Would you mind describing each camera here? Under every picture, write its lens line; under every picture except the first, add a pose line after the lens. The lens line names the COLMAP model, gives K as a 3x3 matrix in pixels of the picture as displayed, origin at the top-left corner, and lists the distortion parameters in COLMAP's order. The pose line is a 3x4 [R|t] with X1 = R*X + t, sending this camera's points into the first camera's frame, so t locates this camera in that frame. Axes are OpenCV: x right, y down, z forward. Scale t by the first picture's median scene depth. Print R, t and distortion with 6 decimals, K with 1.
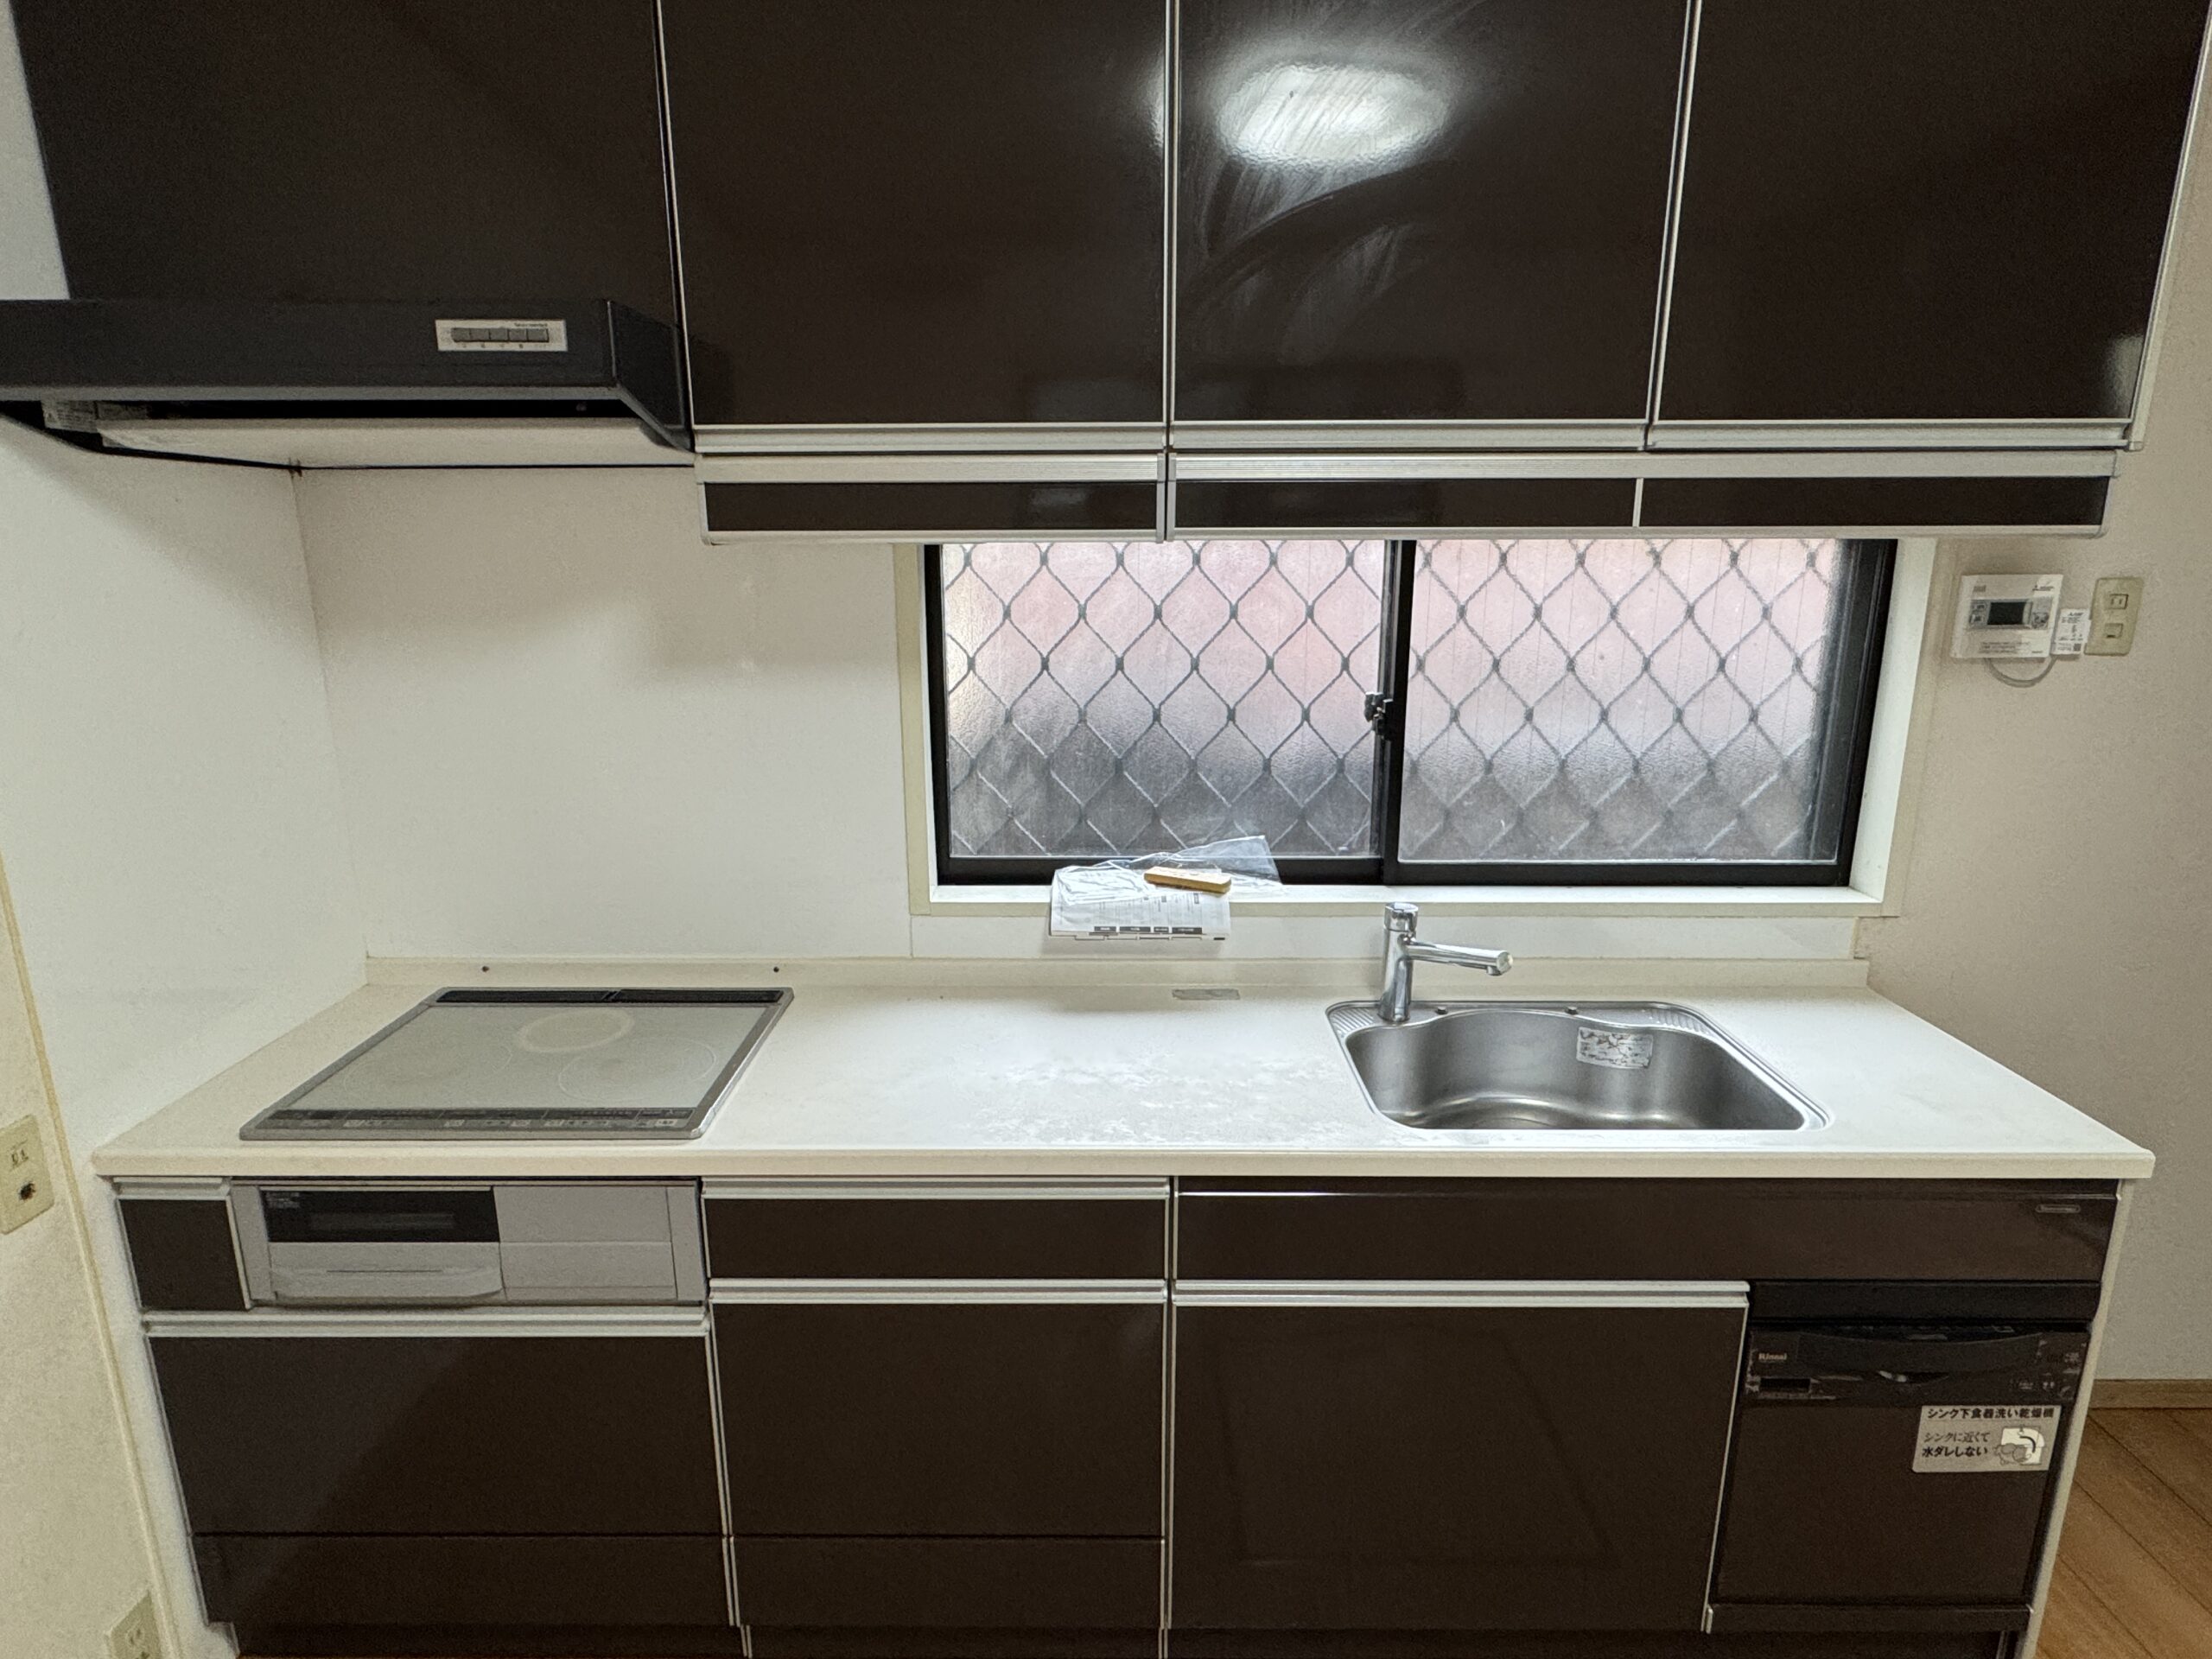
lens RADIAL K [[1215.9, 0, 1098.3], [0, 1215.9, 825.7], [0, 0, 1]] dist [0.000973, -0.001048]
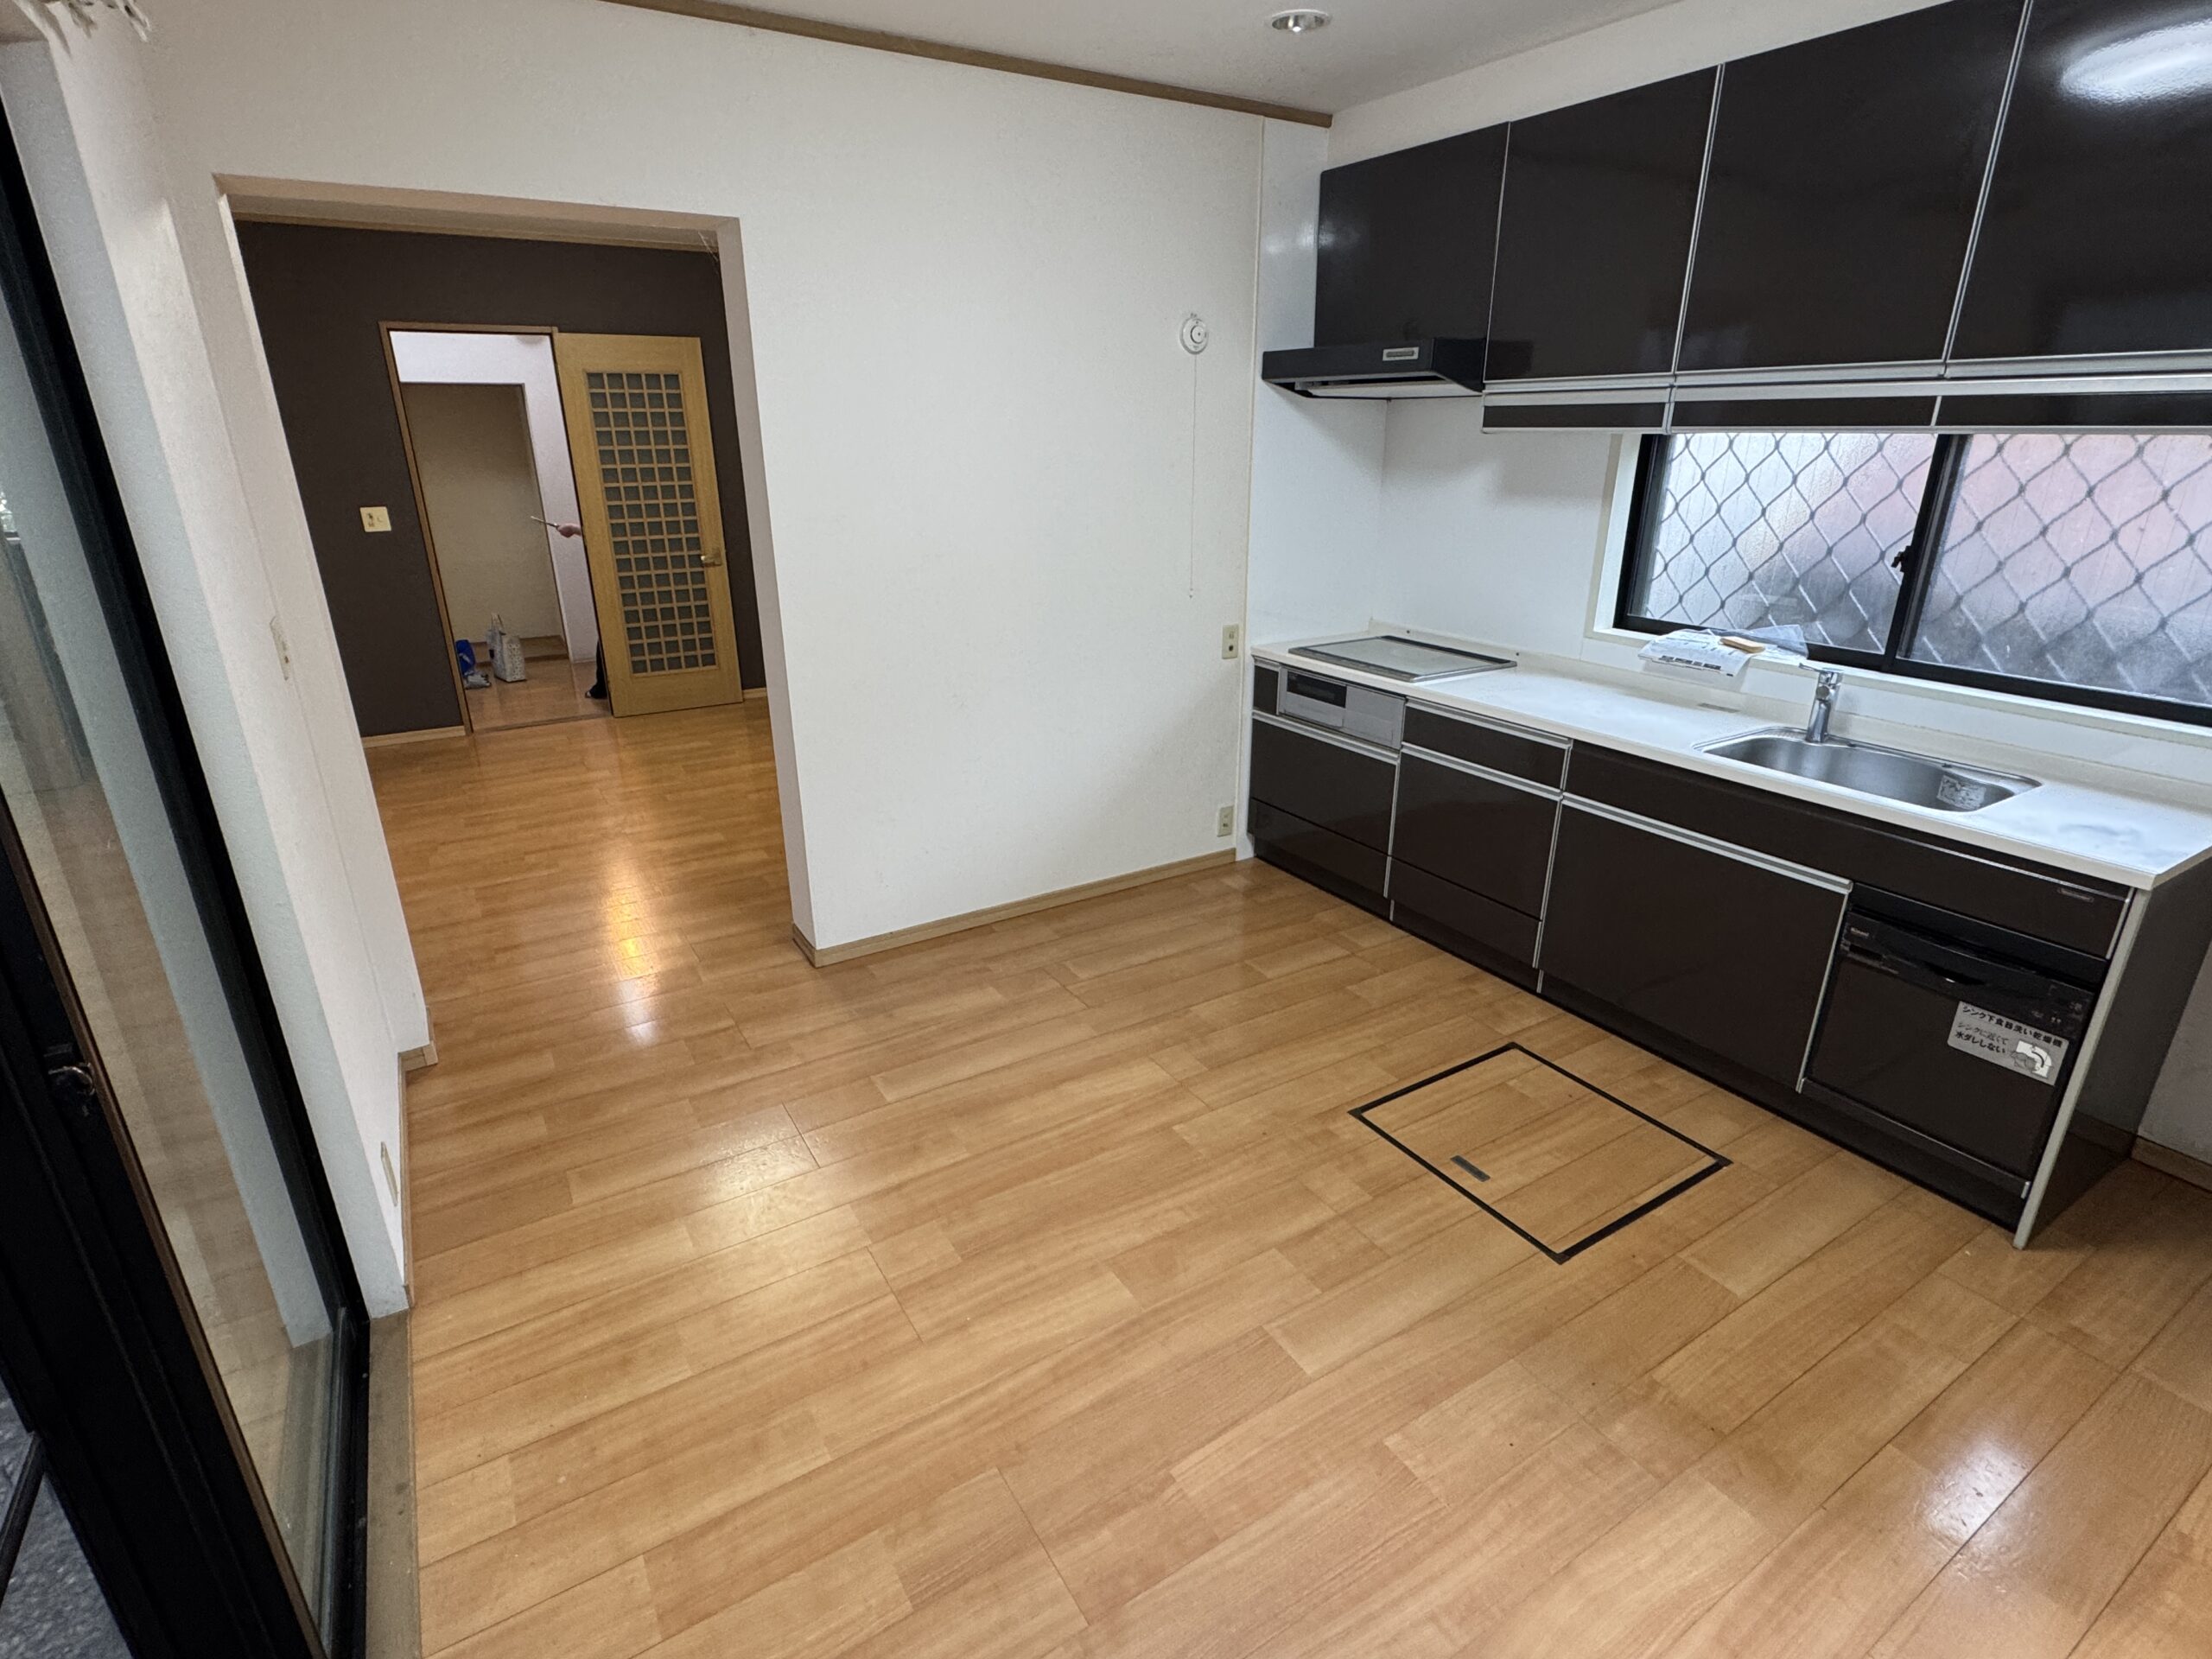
lens RADIAL K [[1088.2, 0, 1108.7], [0, 1088.2, 827.6], [0, 0, 1]] dist [-0.002531, -0.000741]
pose [[0.534487, 0.293448, -0.792598, 1.151946], [-0.196324, 0.955246, 0.221276, 0.166775], [0.822059, 0.037337, 0.568177, -0.730508]]
